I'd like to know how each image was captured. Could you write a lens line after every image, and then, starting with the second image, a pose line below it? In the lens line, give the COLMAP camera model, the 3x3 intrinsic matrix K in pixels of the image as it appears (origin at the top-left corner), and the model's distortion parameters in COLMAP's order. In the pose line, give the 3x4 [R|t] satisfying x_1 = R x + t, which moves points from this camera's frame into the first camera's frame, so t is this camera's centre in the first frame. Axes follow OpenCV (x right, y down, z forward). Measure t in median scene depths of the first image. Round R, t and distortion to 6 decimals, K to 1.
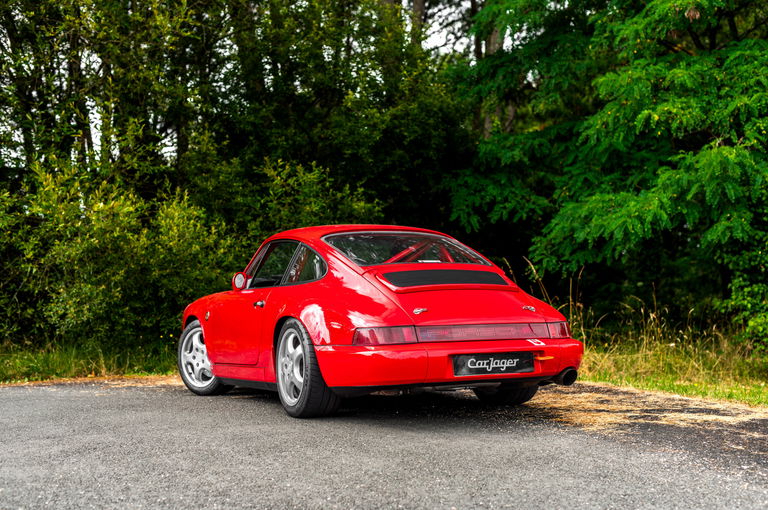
lens RADIAL K [[1088.4, 0, 381.4], [0, 1088.4, 235.3], [0, 0, 1]] dist [-0.034050, 0.060012]
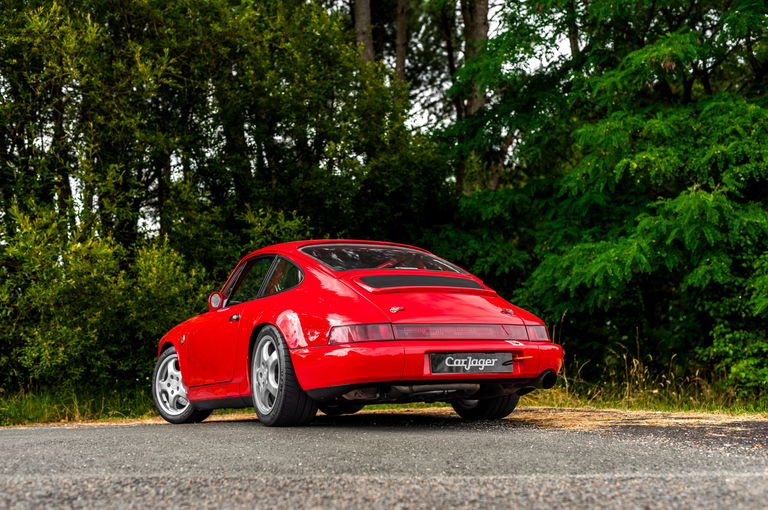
lens RADIAL K [[1086.3, 0, 389.3], [0, 1086.3, 229.8], [0, 0, 1]] dist [-0.027325, 0.029353]
pose [[0.999754, -0.000253, 0.022200, 0.003149], [0.002139, 0.996380, -0.084983, 0.037826], [-0.022098, 0.085009, 0.996135, 0.006104]]
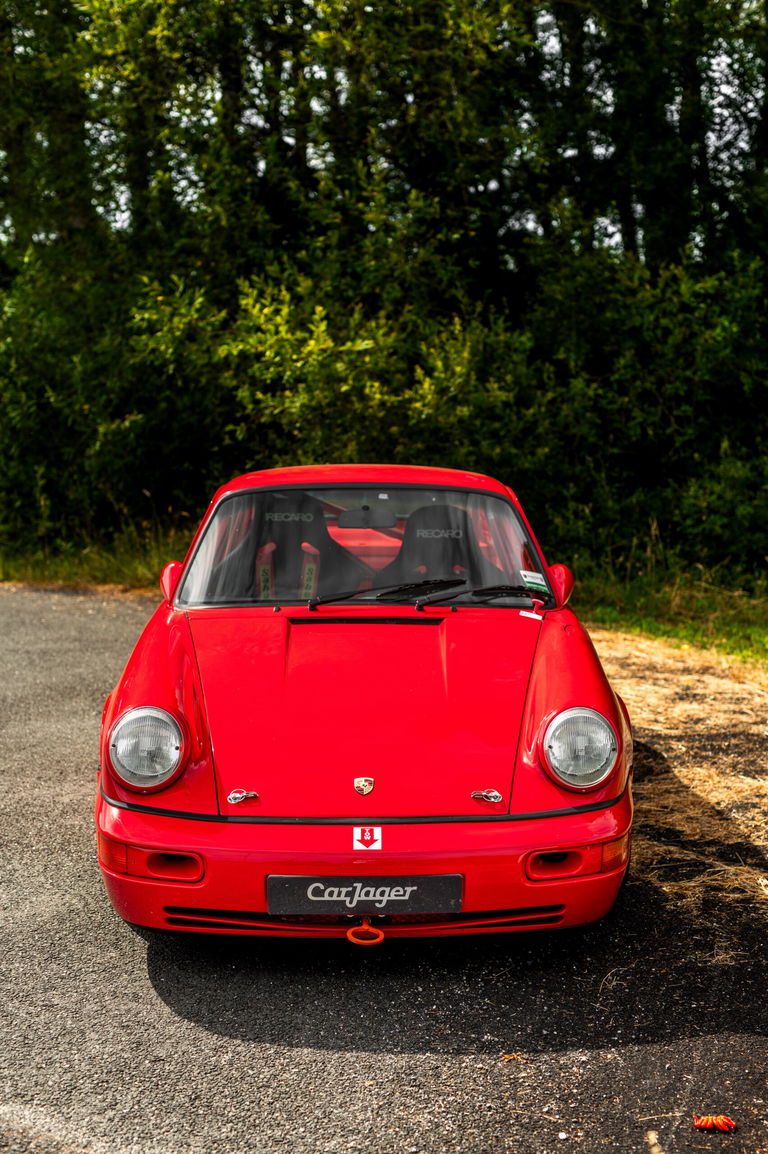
lens RADIAL K [[1785.7, 0, 400.5], [0, 1785.7, 574.4], [0, 0, 1]] dist [0.002768, -0.059747]
pose [[0.876124, 0.092483, -0.473132, 0.267823], [-0.005809, 0.983381, 0.181464, -0.075143], [0.482051, -0.156236, 0.862100, 0.071291]]
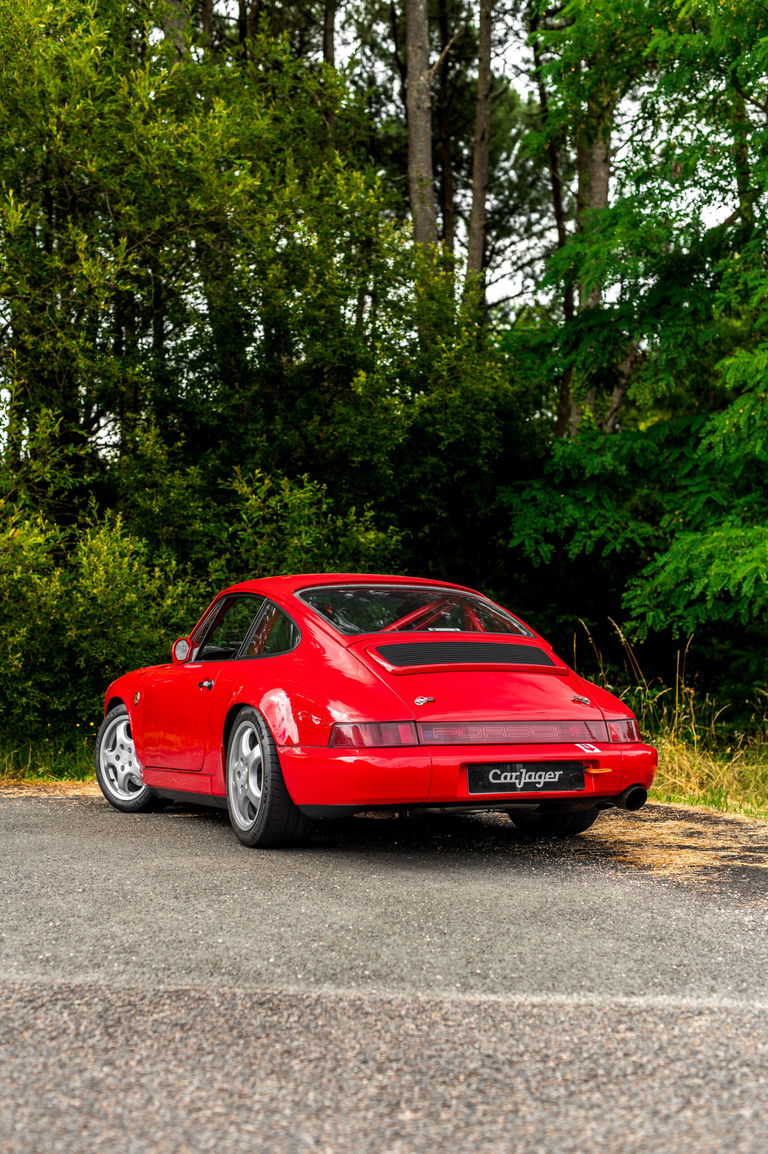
lens RADIAL K [[1632.2, 0, 379.1], [0, 1632.2, 529.5], [0, 0, 1]] dist [-0.027325, 0.029353]
pose [[0.999414, 0.016520, -0.029985, 0.016909], [-0.017316, 0.999499, -0.026479, -0.006448], [0.029533, 0.026983, 0.999200, -0.033326]]
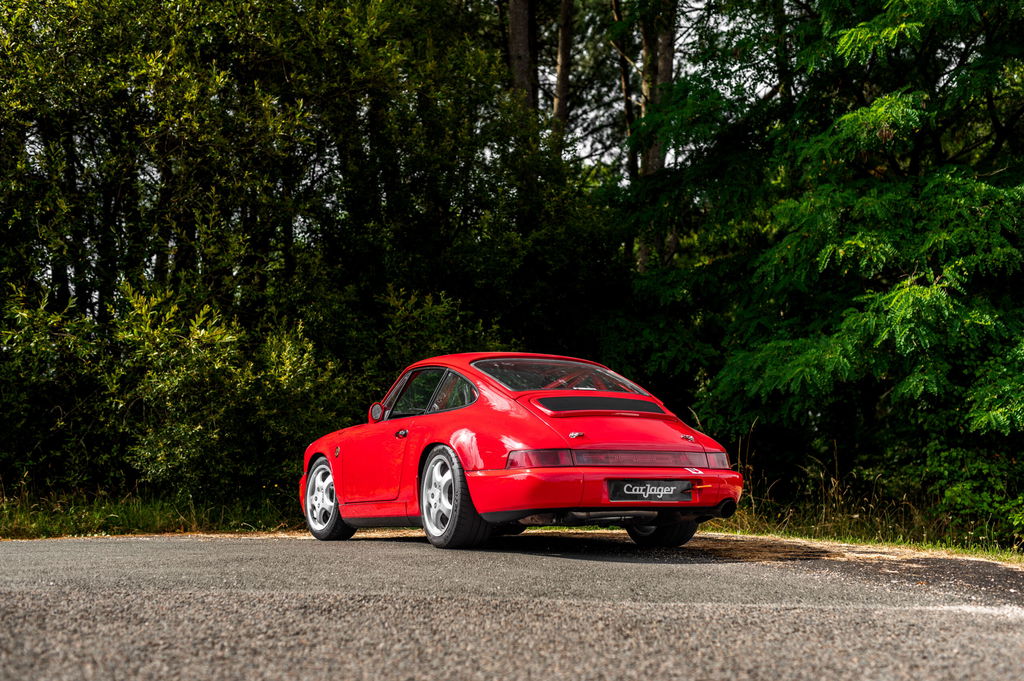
lens RADIAL K [[1448.4, 0, 519.0], [0, 1448.4, 307.0], [0, 0, 1]] dist [-0.027325, 0.029353]
pose [[0.999520, 0.027996, 0.013288, -0.017280], [-0.027045, 0.997382, -0.067065, 0.020212], [-0.015131, 0.066674, 0.997660, -0.145117]]
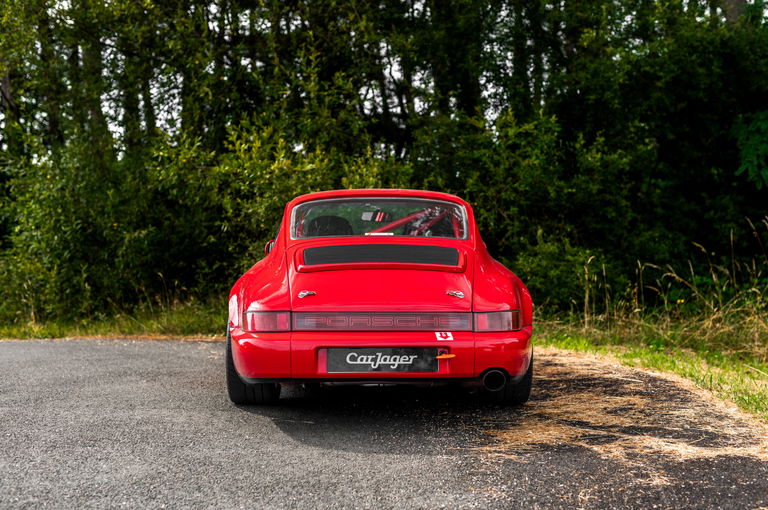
lens RADIAL K [[1095.6, 0, 383.9], [0, 1095.6, 255.3], [0, 0, 1]] dist [0.033279, -0.040217]
pose [[0.915148, 0.023370, -0.402441, 0.205724], [0.003977, 0.997746, 0.066985, -0.008907], [0.403099, -0.062901, 0.912992, 0.108525]]
